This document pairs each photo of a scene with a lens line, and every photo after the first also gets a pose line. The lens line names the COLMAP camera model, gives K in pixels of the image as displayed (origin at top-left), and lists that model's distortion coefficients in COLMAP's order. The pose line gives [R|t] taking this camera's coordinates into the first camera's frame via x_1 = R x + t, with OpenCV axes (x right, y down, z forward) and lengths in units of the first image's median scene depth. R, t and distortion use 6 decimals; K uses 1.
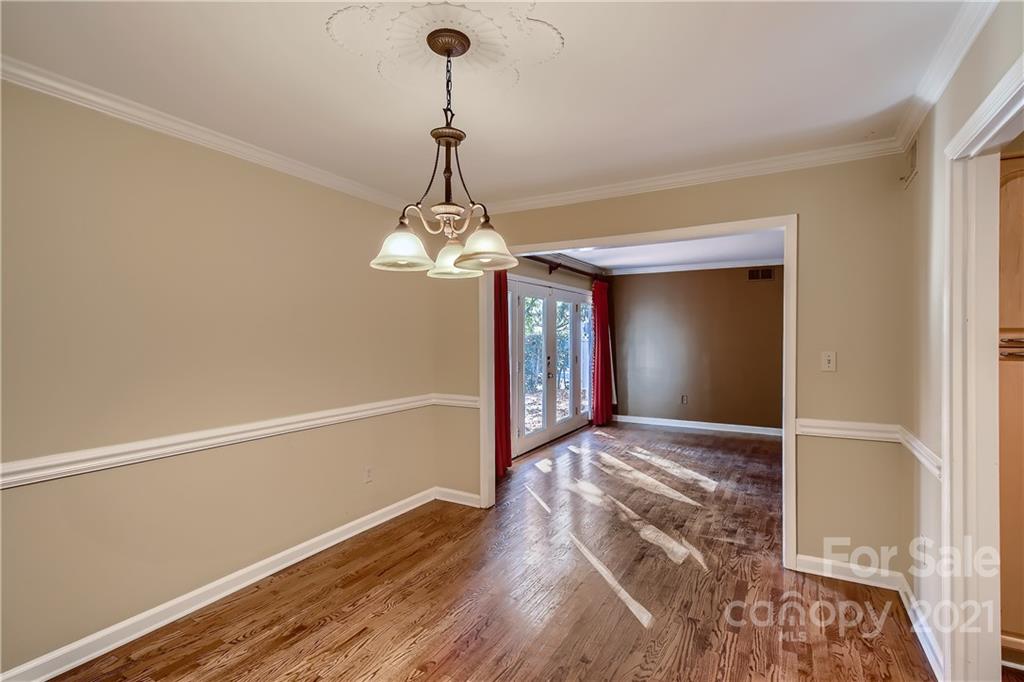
lens RADIAL K [[478.1, 0, 510.5], [0, 478.1, 331.9], [0, 0, 1]] dist [0.010547, -0.005051]
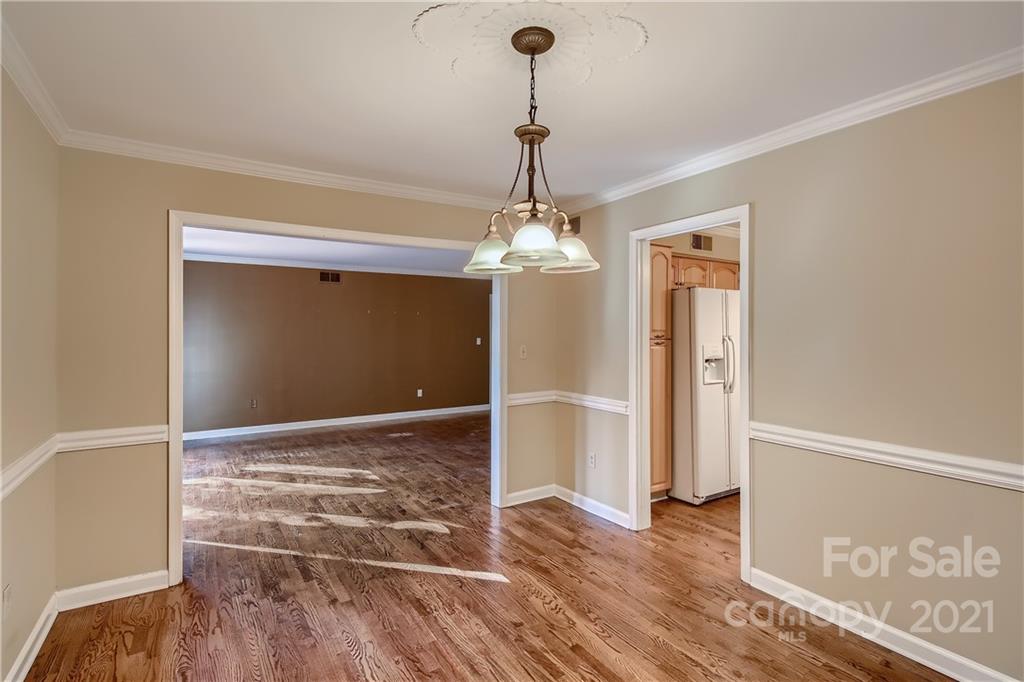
lens RADIAL K [[478.1, 0, 506.4], [0, 478.1, 329.9], [0, 0, 1]] dist [0.010547, -0.005051]
pose [[0.499523, 0.001571, 0.866299, -0.464643], [-0.000972, 0.999999, -0.001253, -0.001978], [-0.866300, -0.000216, 0.499524, 0.259229]]
